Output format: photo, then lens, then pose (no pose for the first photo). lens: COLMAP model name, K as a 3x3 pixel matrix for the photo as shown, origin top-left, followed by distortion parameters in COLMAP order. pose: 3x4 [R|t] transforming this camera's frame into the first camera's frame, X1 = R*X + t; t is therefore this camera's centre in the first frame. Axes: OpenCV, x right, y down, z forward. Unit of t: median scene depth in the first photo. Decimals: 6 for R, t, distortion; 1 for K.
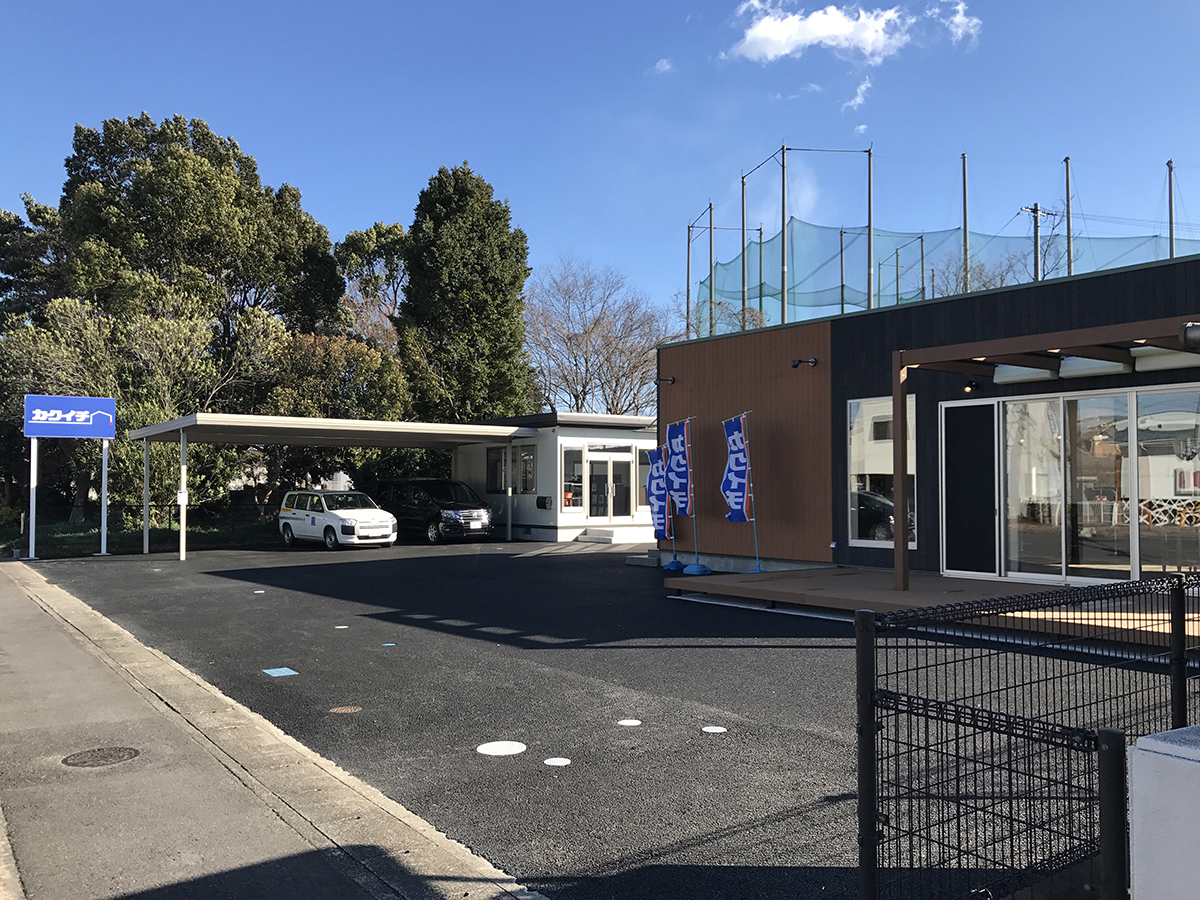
lens RADIAL K [[932.9, 0, 600.0], [0, 932.9, 450.0], [0, 0, 1]] dist [0.074147, -0.112816]
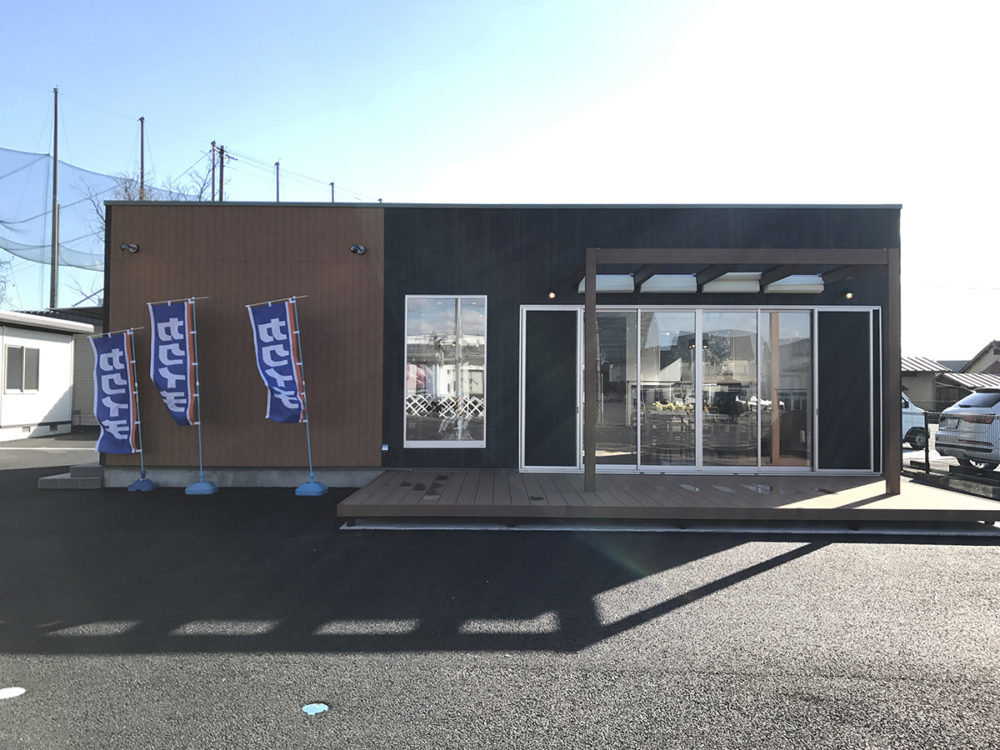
lens RADIAL K [[777.4, 0, 500.0], [0, 777.4, 375.0], [0, 0, 1]] dist [0.074147, -0.112816]
pose [[0.632082, 0.018754, 0.774675, -0.272433], [-0.036709, 0.999309, 0.005759, 0.018983], [-0.774032, -0.032078, 0.632334, 0.404101]]
